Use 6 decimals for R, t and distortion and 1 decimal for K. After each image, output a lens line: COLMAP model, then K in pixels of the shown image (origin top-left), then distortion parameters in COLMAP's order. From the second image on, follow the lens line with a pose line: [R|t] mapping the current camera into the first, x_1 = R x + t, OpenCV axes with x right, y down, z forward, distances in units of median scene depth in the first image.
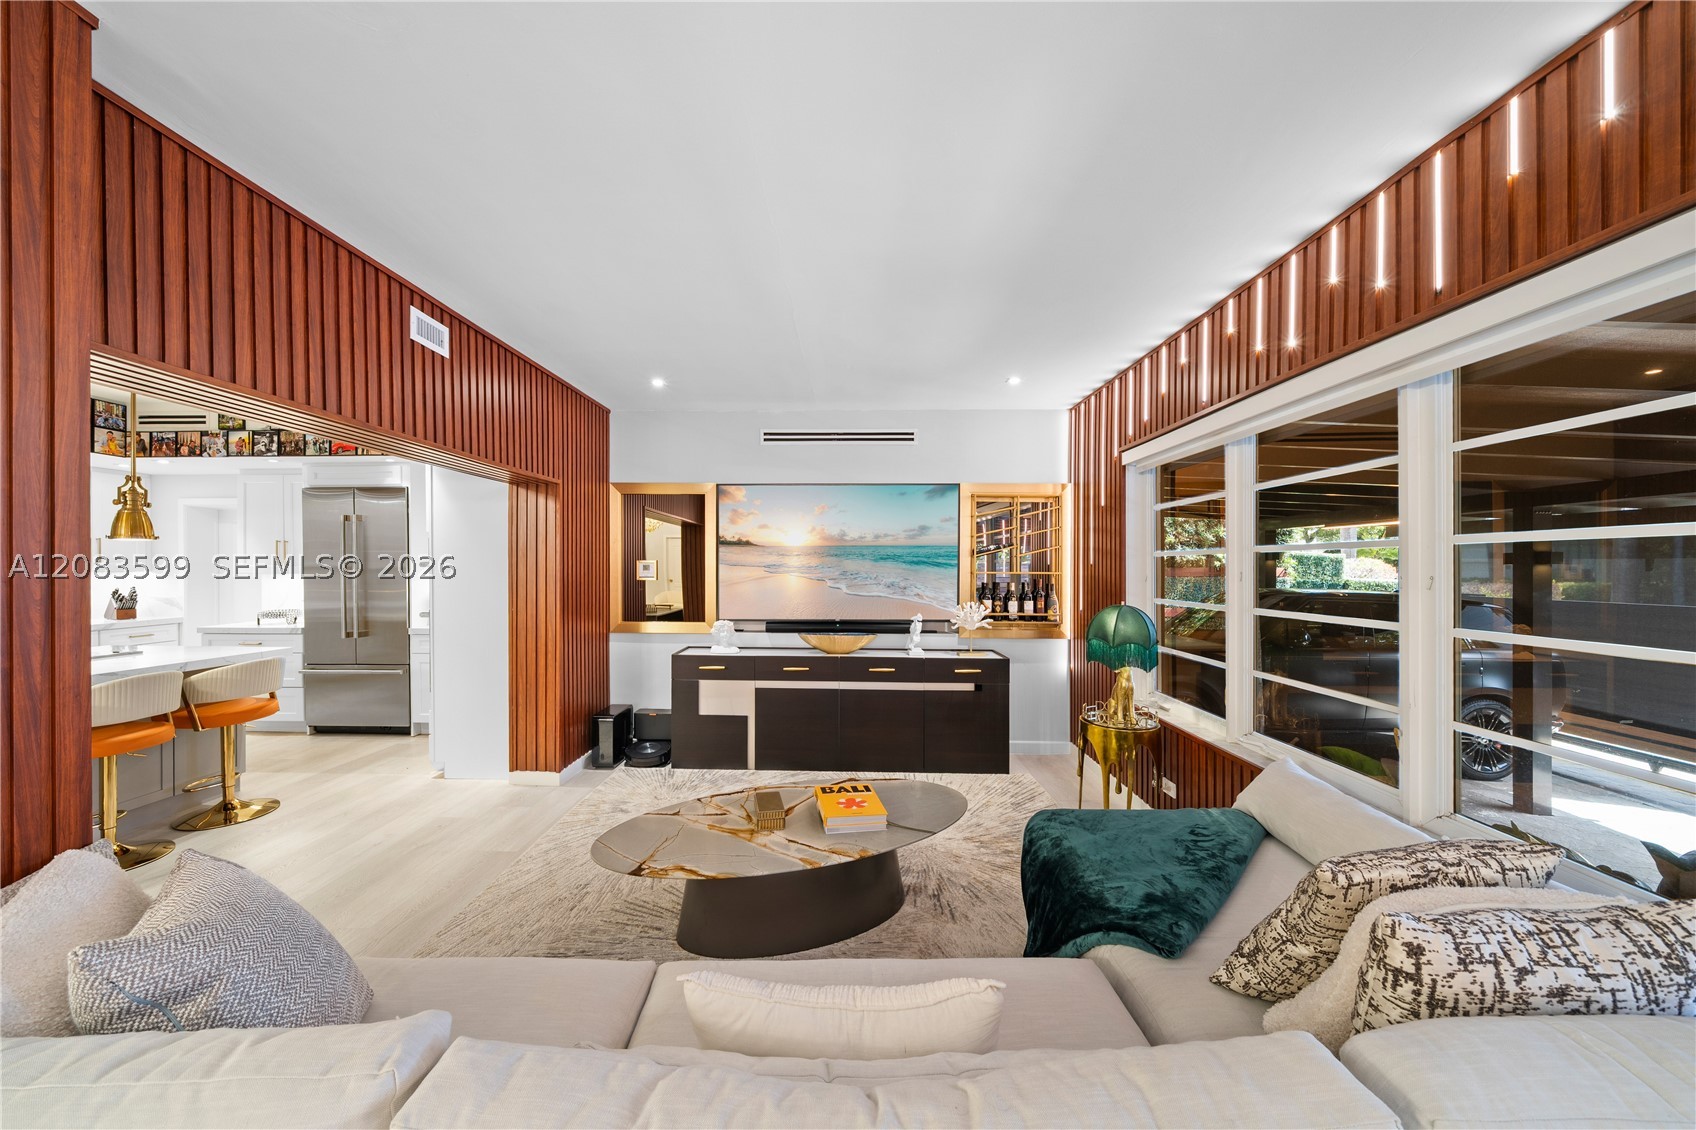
lens RADIAL K [[607.4, 0, 825.3], [0, 607.4, 571.9], [0, 0, 1]] dist [0.002491, -0.000181]
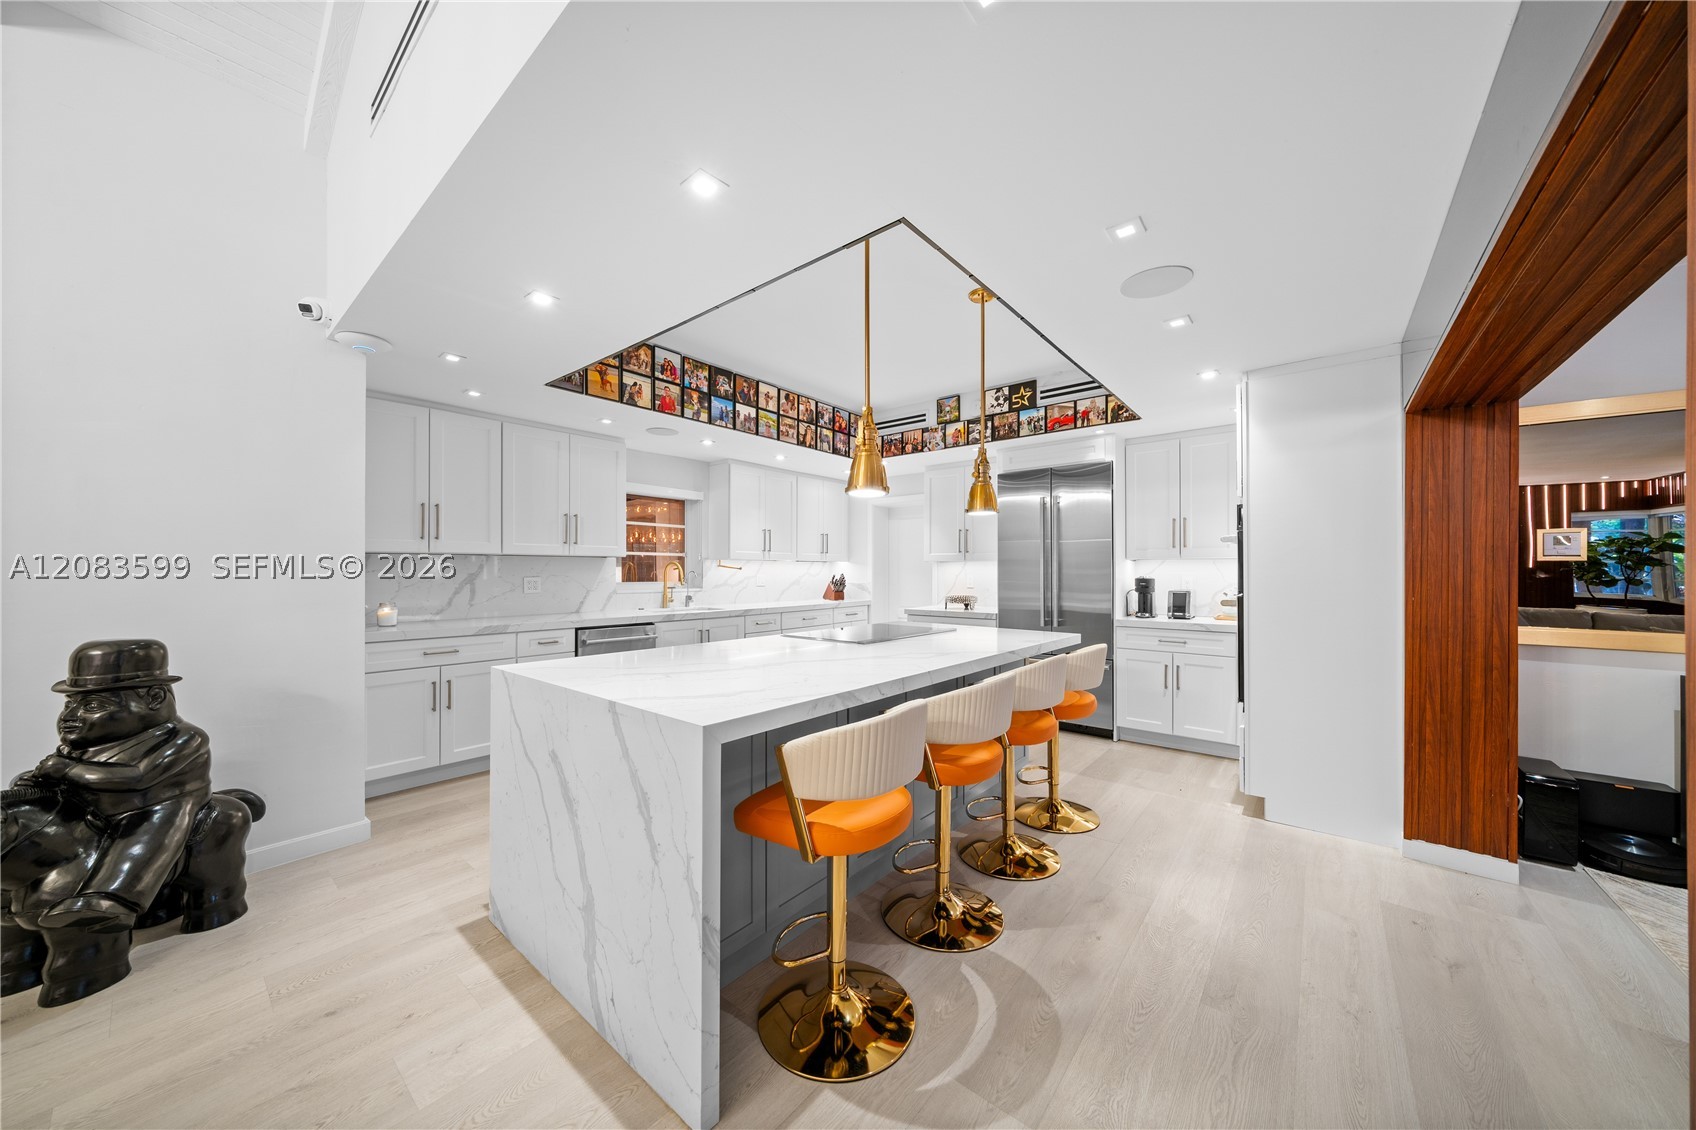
lens RADIAL K [[578.8, 0, 837.9], [0, 578.8, 570.3], [0, 0, 1]] dist [-0.000035, -0.000221]
pose [[0.797724, -0.000943, -0.603022, -0.541801], [-0.003755, 0.999972, -0.006531, 0.030589], [0.603011, 0.007474, 0.797698, 0.088852]]
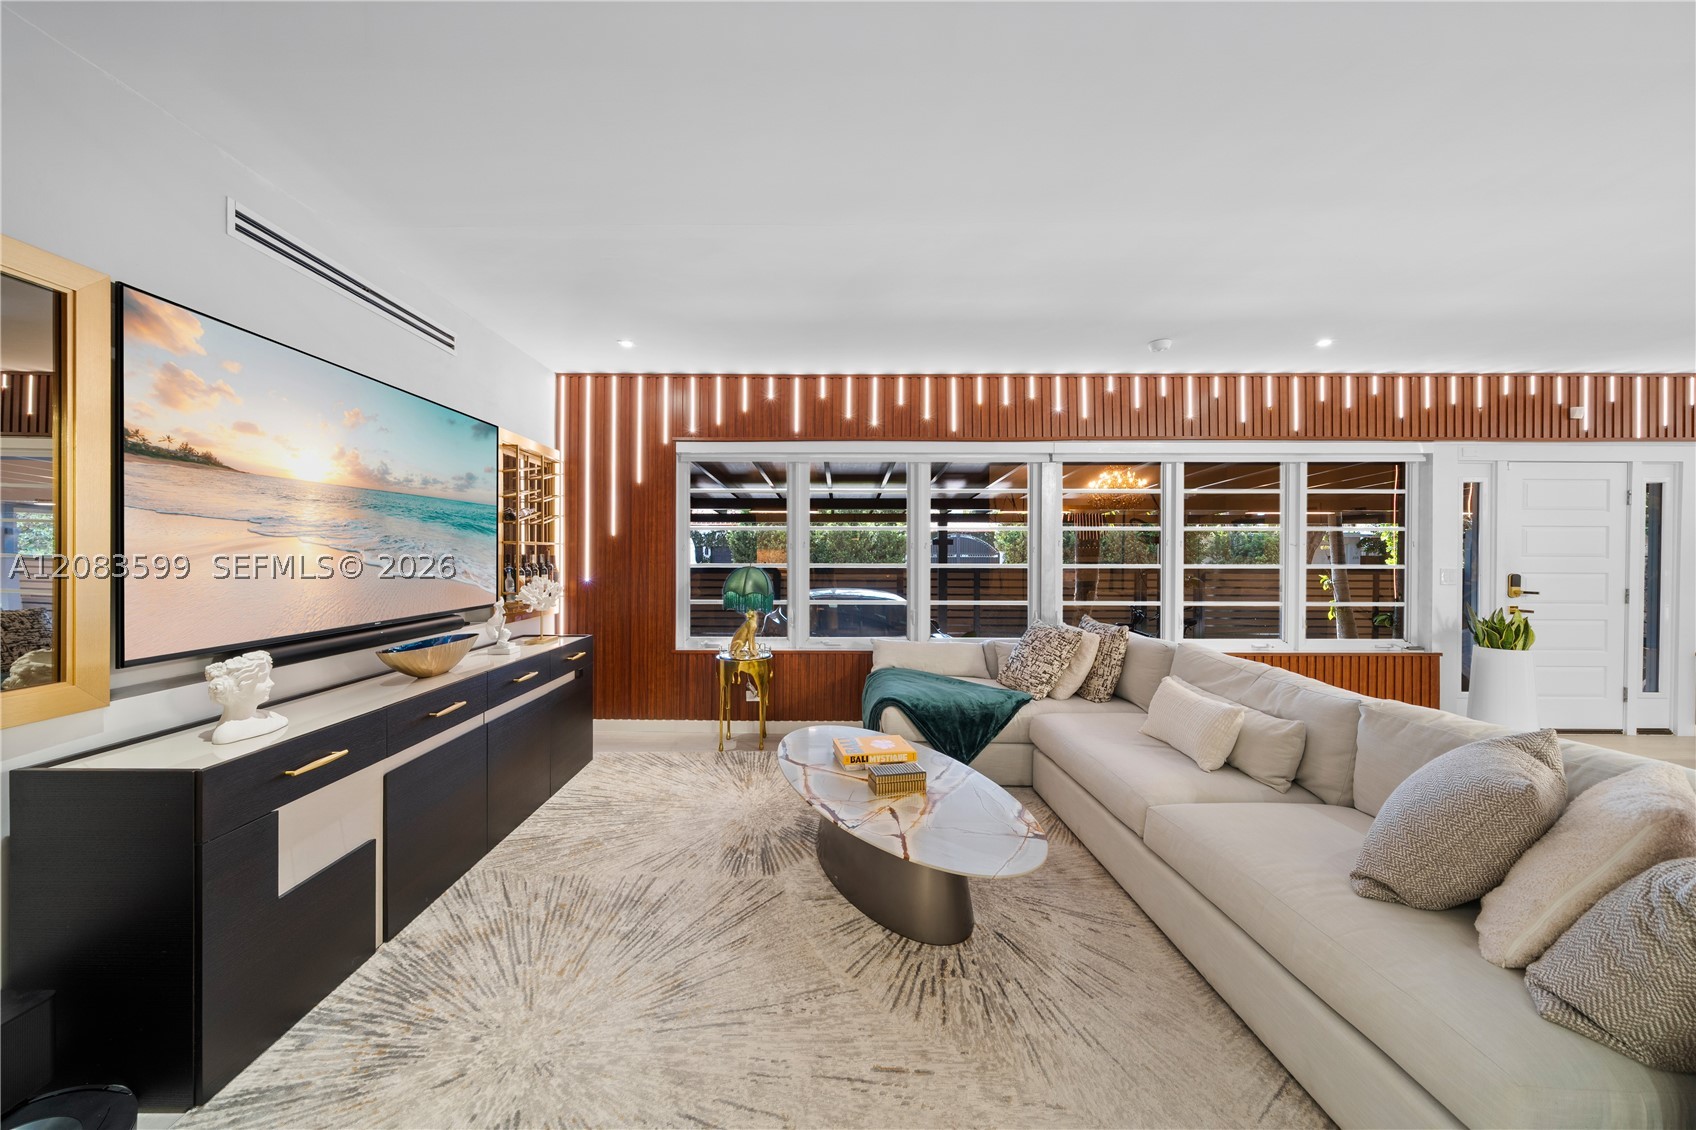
lens RADIAL K [[578.8, 0, 839.4], [0, 578.8, 551.8], [0, 0, 1]] dist [-0.000035, -0.000221]
pose [[-0.041794, -0.003087, 0.999121, -0.531731], [0.004352, 0.999985, 0.003272, 0.014211], [-0.999117, 0.004485, -0.041780, 0.593978]]
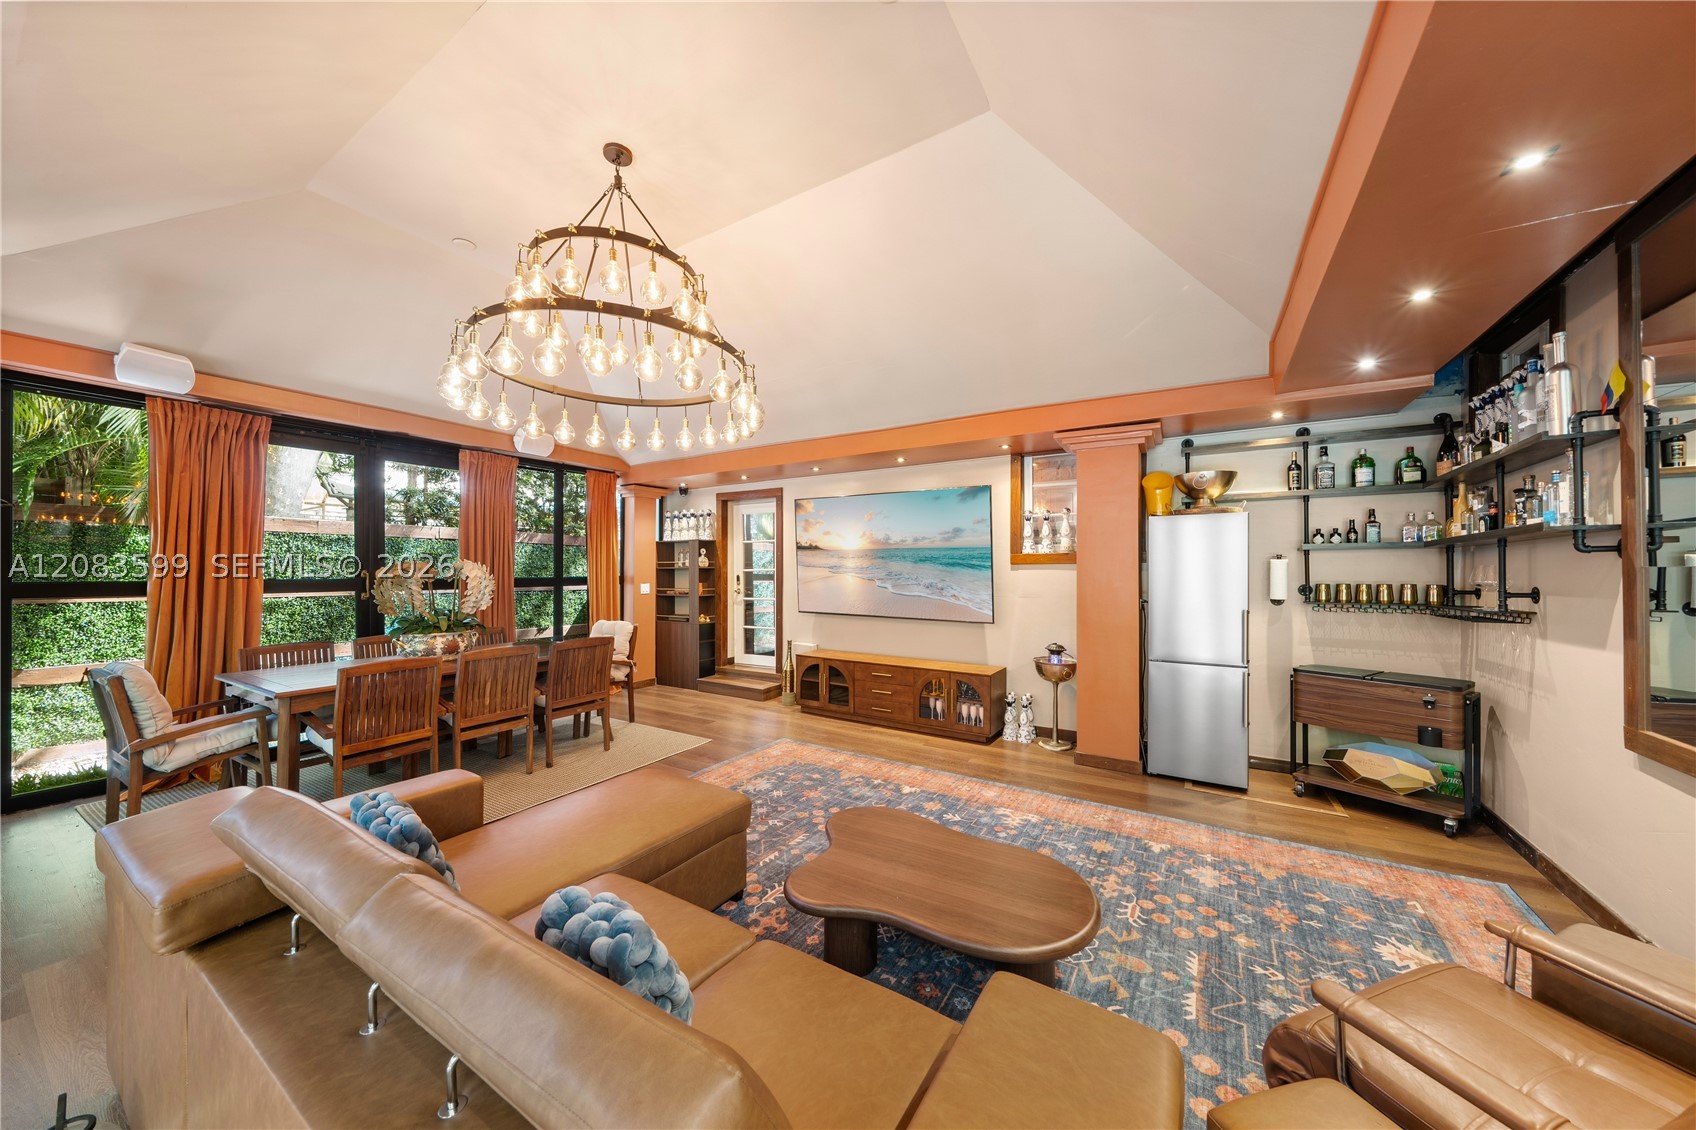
lens RADIAL K [[578.8, 0, 853.3], [0, 578.8, 559.2], [0, 0, 1]] dist [-0.000035, -0.000221]
pose [[0.865211, -0.004363, -0.501390, 0.496643], [-0.003472, 0.999886, -0.014692, -0.008862], [0.501397, 0.014452, 0.865097, 0.066139]]
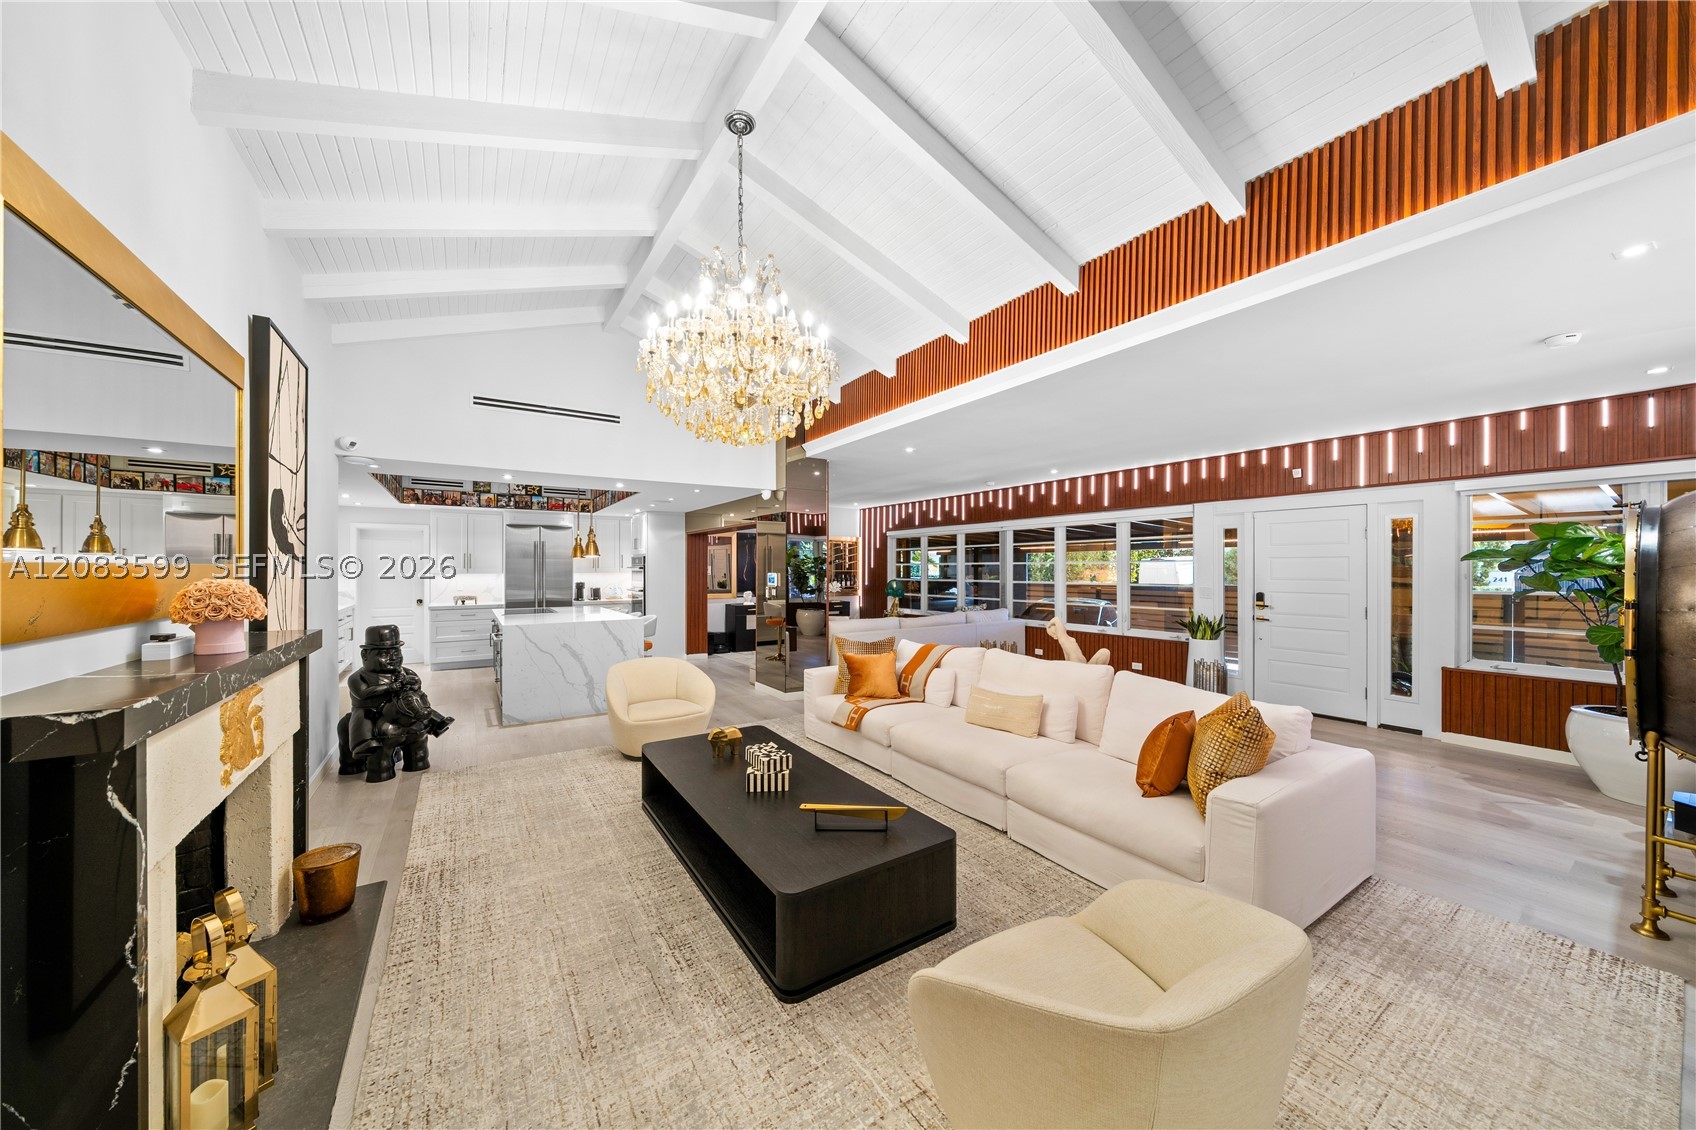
lens RADIAL K [[578.8, 0, 843.6], [0, 578.8, 571.9], [0, 0, 1]] dist [-0.000035, -0.000221]
pose [[0.806888, -0.005713, 0.590677, -1.162478], [0.006561, 0.999978, 0.000709, 0.004465], [-0.590668, 0.003304, 0.806908, -1.014024]]
